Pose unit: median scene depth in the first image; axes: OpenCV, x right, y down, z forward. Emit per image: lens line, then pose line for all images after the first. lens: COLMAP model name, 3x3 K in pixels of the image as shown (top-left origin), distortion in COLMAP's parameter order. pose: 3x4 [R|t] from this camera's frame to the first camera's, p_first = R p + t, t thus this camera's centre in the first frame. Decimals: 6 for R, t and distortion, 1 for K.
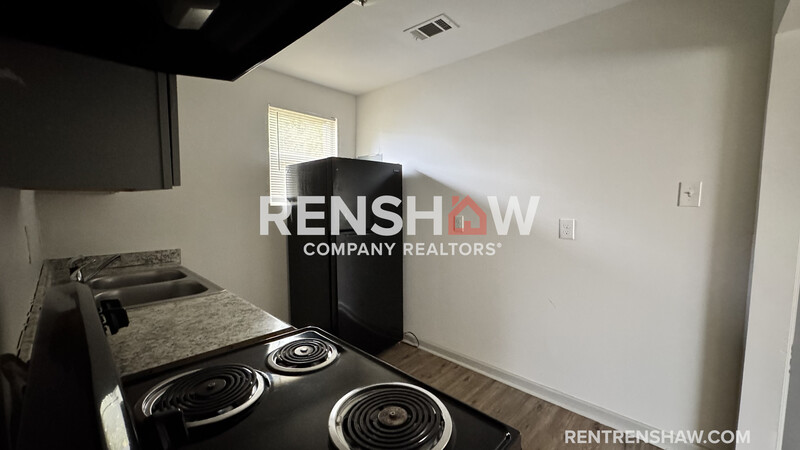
lens RADIAL K [[317.7, 0, 400.0], [0, 317.7, 225.0], [0, 0, 1]] dist [-0.000466, 0.000058]
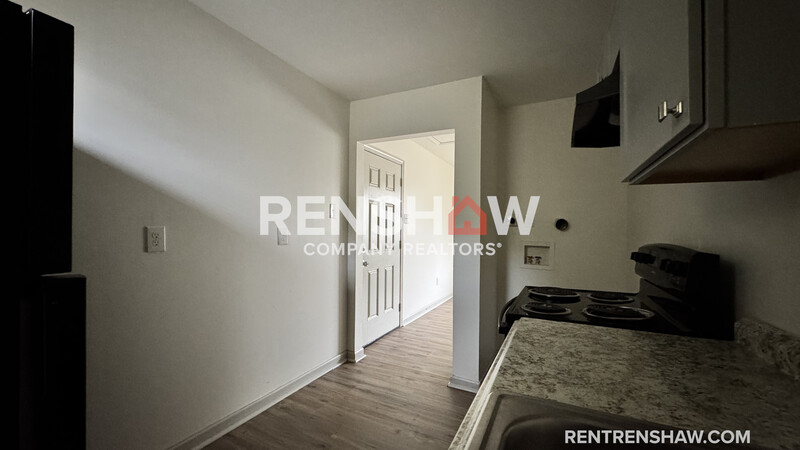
lens RADIAL K [[317.7, 0, 400.0], [0, 317.7, 225.0], [0, 0, 1]] dist [-0.000466, 0.000058]
pose [[-0.285484, 0.006997, 0.958358, -1.207744], [0.058696, 0.998224, 0.010196, -0.023029], [-0.956584, 0.059163, -0.285387, 1.624669]]
